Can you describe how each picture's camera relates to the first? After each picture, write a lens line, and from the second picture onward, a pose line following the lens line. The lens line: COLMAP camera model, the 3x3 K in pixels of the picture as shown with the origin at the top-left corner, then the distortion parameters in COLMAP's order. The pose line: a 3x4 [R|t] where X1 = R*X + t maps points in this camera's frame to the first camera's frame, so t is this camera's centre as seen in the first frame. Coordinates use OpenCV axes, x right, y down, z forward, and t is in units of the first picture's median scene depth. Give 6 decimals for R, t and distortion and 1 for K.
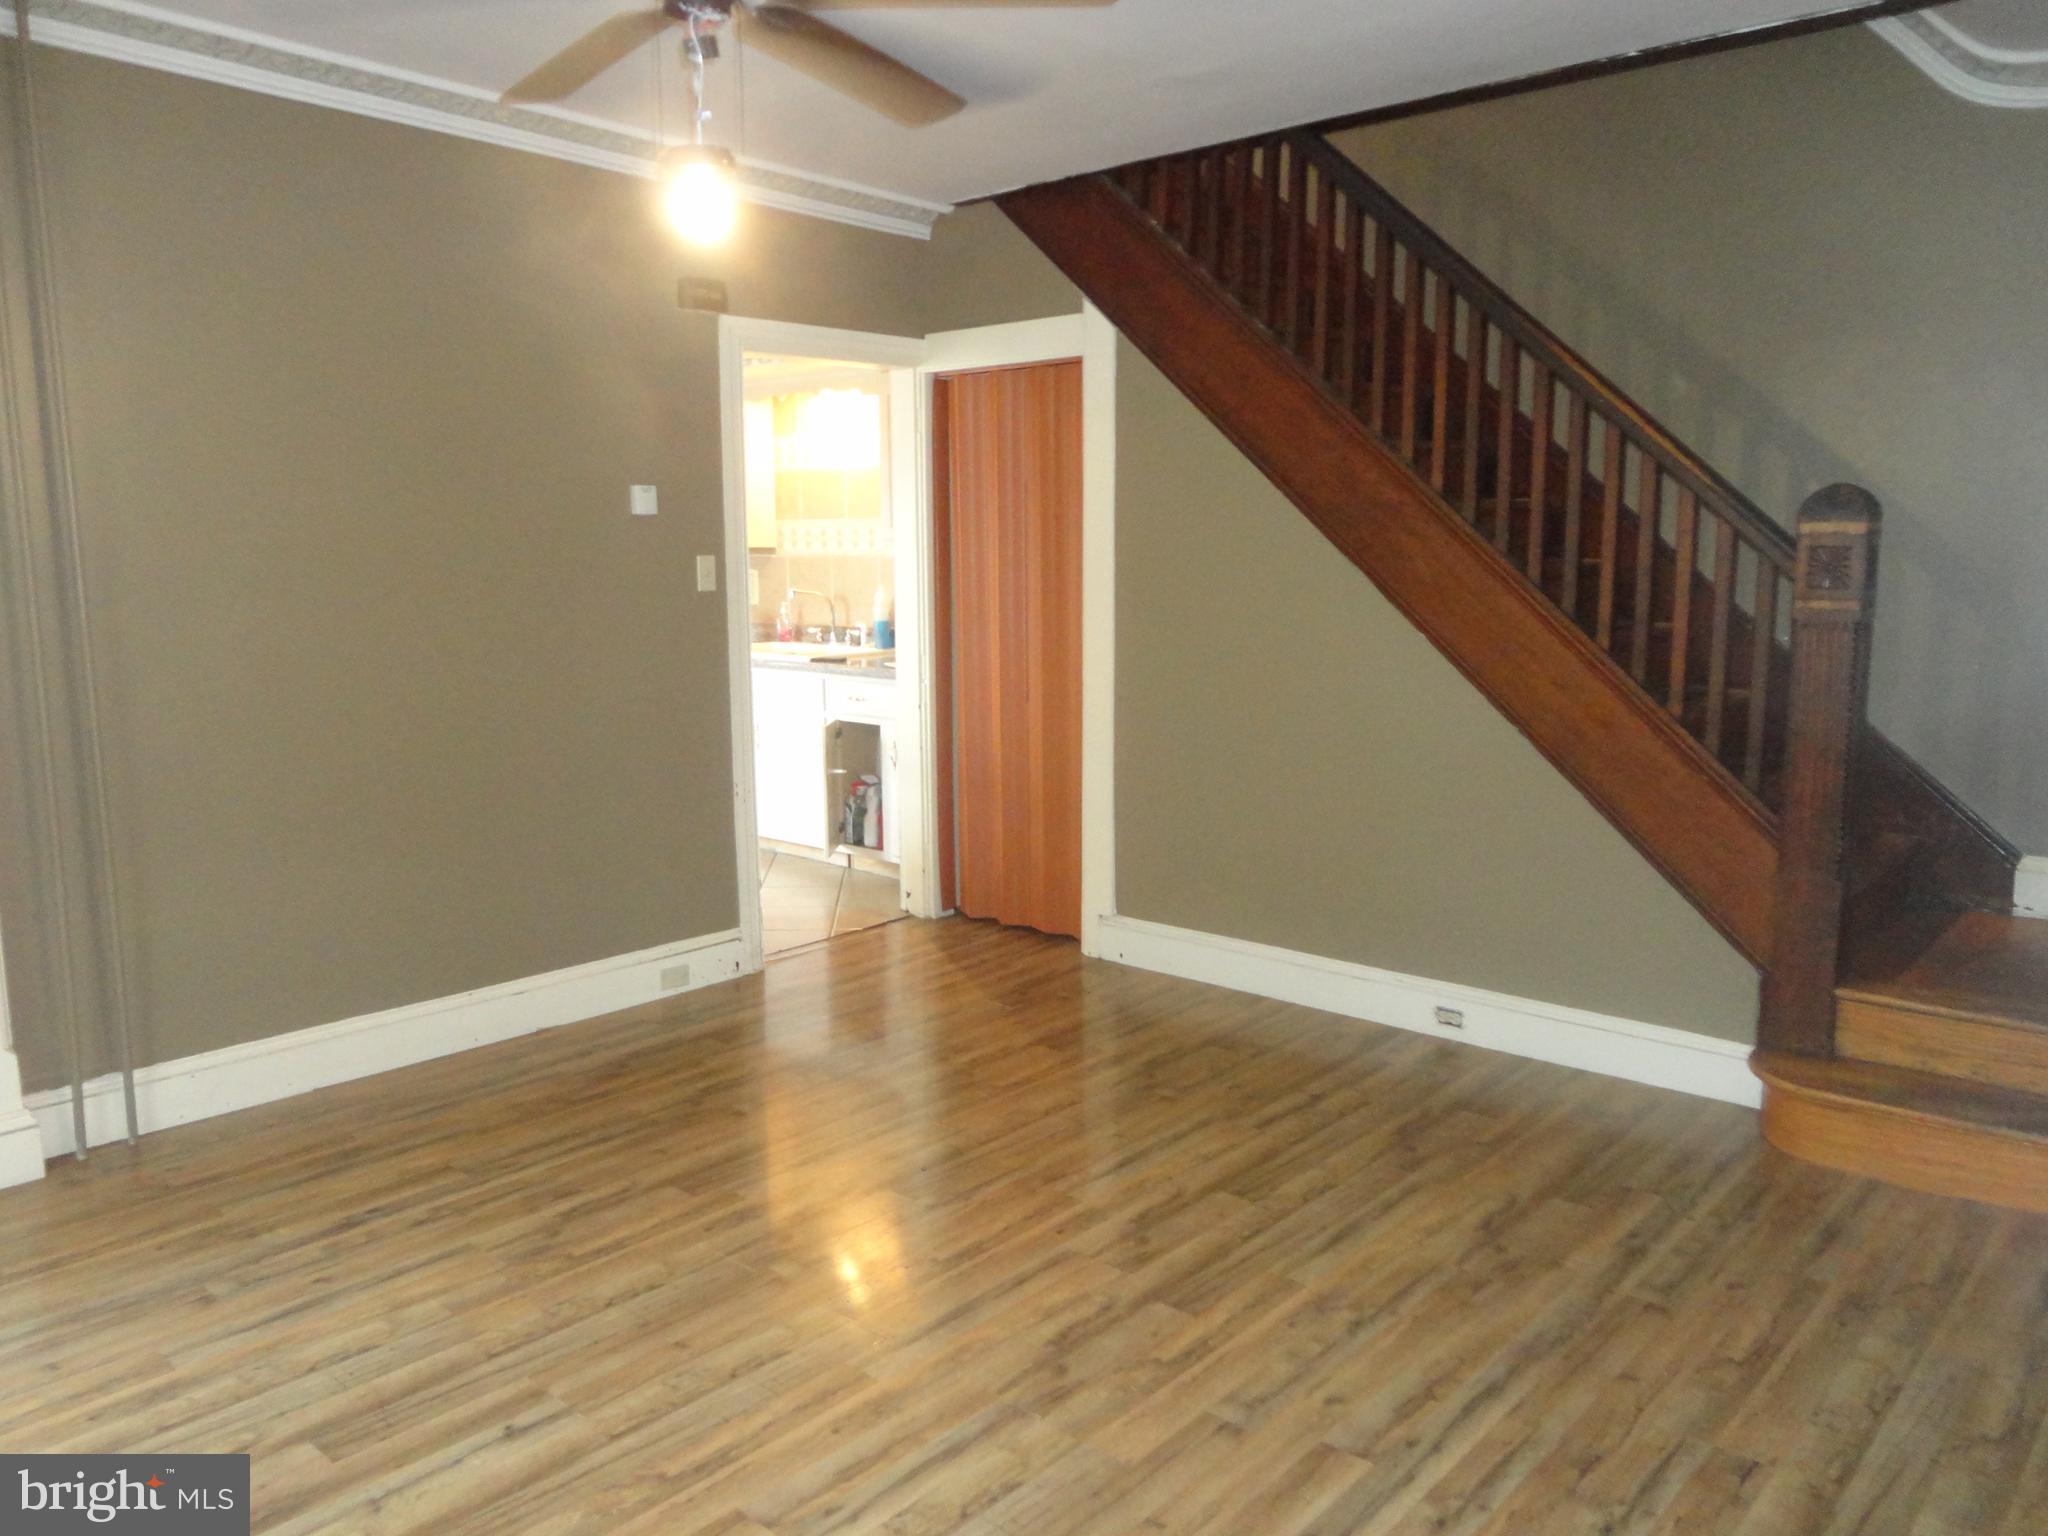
lens RADIAL K [[1512.3, 0, 1018.2], [0, 1512.3, 760.9], [0, 0, 1]] dist [0.008798, 0.000486]
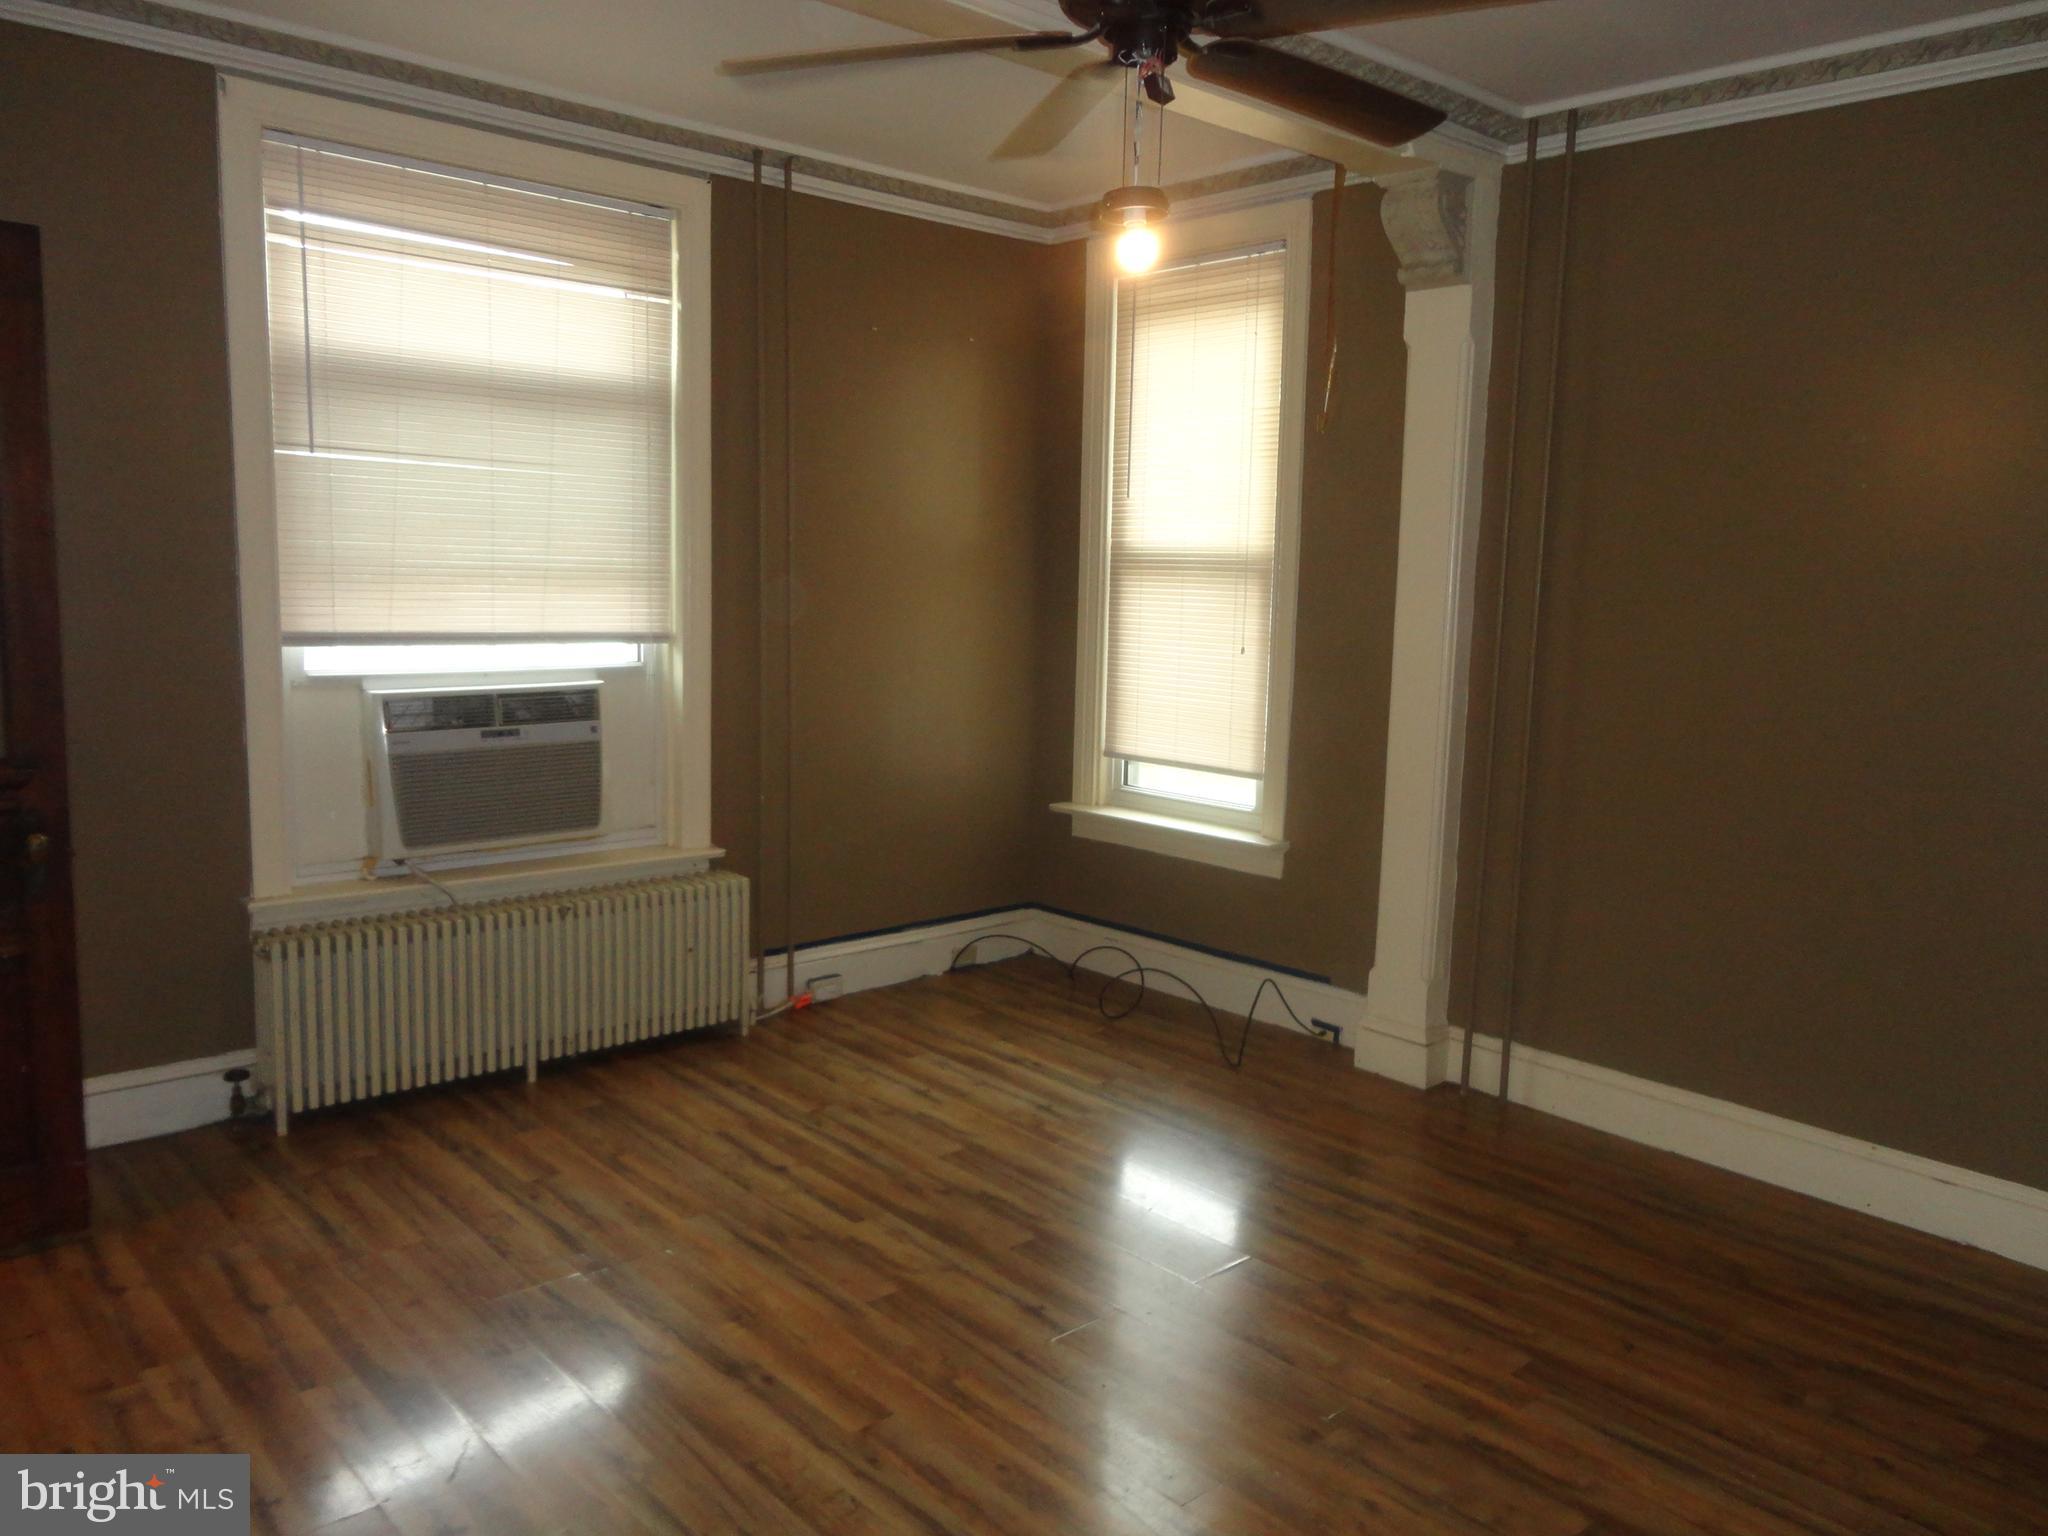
lens RADIAL K [[1512.3, 0, 1020.4], [0, 1512.3, 767.8], [0, 0, 1]] dist [0.008798, 0.000486]
pose [[-0.110228, 0.137453, -0.984356, 0.564175], [-0.163663, 0.974361, 0.154384, -0.116451], [0.980339, 0.178120, -0.084906, 0.714003]]
